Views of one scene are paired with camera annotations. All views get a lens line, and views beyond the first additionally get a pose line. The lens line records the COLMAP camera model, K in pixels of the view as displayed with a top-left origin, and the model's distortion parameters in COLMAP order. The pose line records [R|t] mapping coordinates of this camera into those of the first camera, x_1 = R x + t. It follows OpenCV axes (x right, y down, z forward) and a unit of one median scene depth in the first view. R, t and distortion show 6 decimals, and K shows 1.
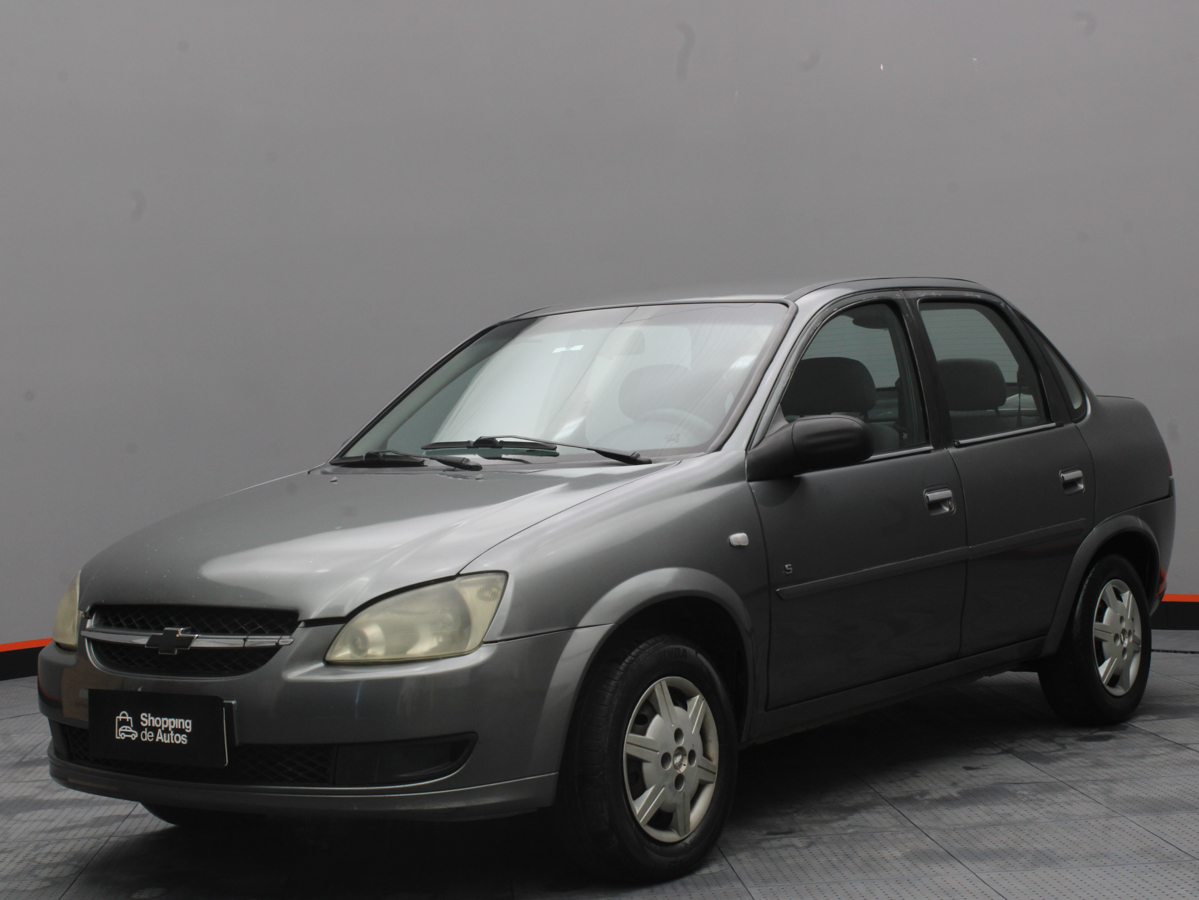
lens RADIAL K [[1897.2, 0, 599.5], [0, 1897.2, 450.0], [0, 0, 1]] dist [-0.015723, -0.054477]
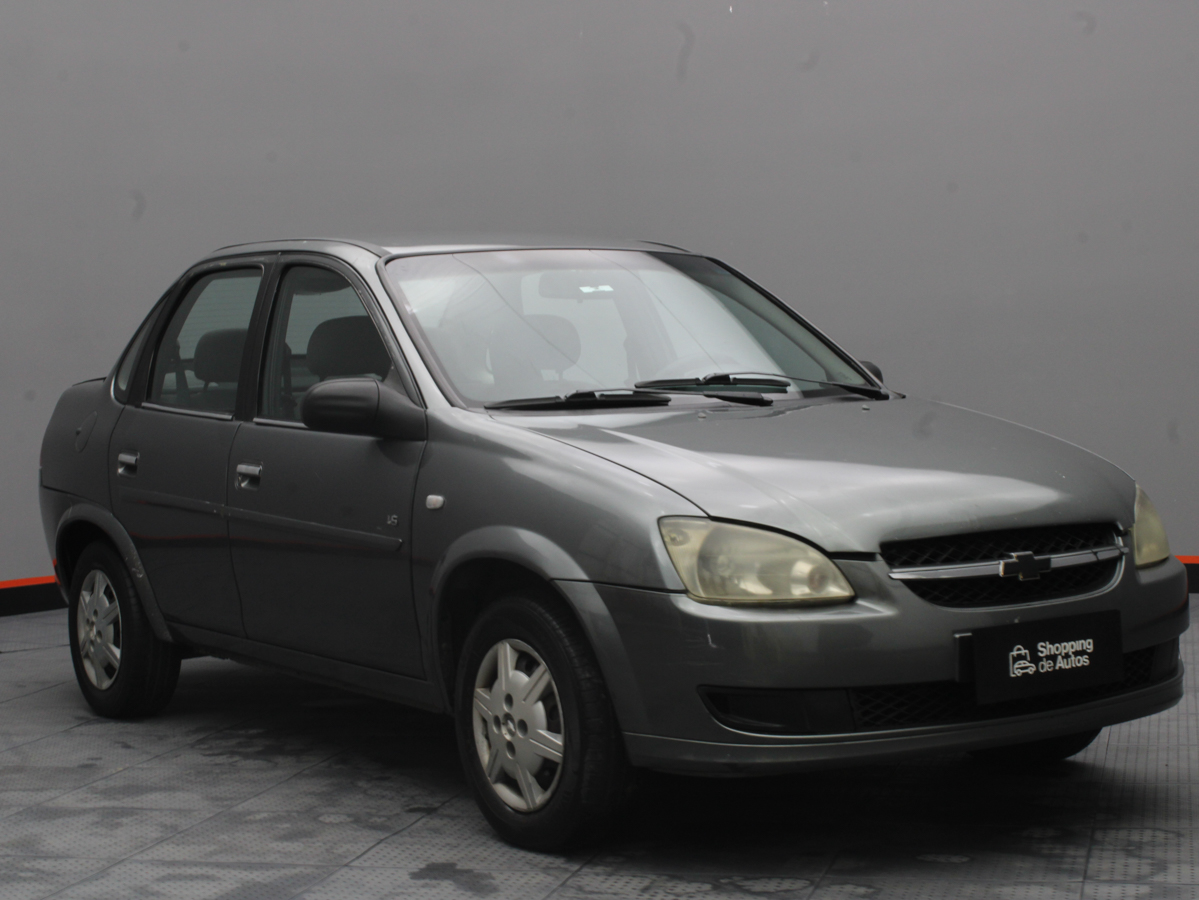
lens RADIAL K [[1953.9, 0, 599.5], [0, 1953.9, 450.0], [0, 0, 1]] dist [0.030186, 0.101372]
pose [[0.421314, -0.013898, 0.906808, -1.197551], [0.032611, 0.999468, 0.000167, 0.035966], [-0.906328, 0.029501, 0.421544, 0.778678]]
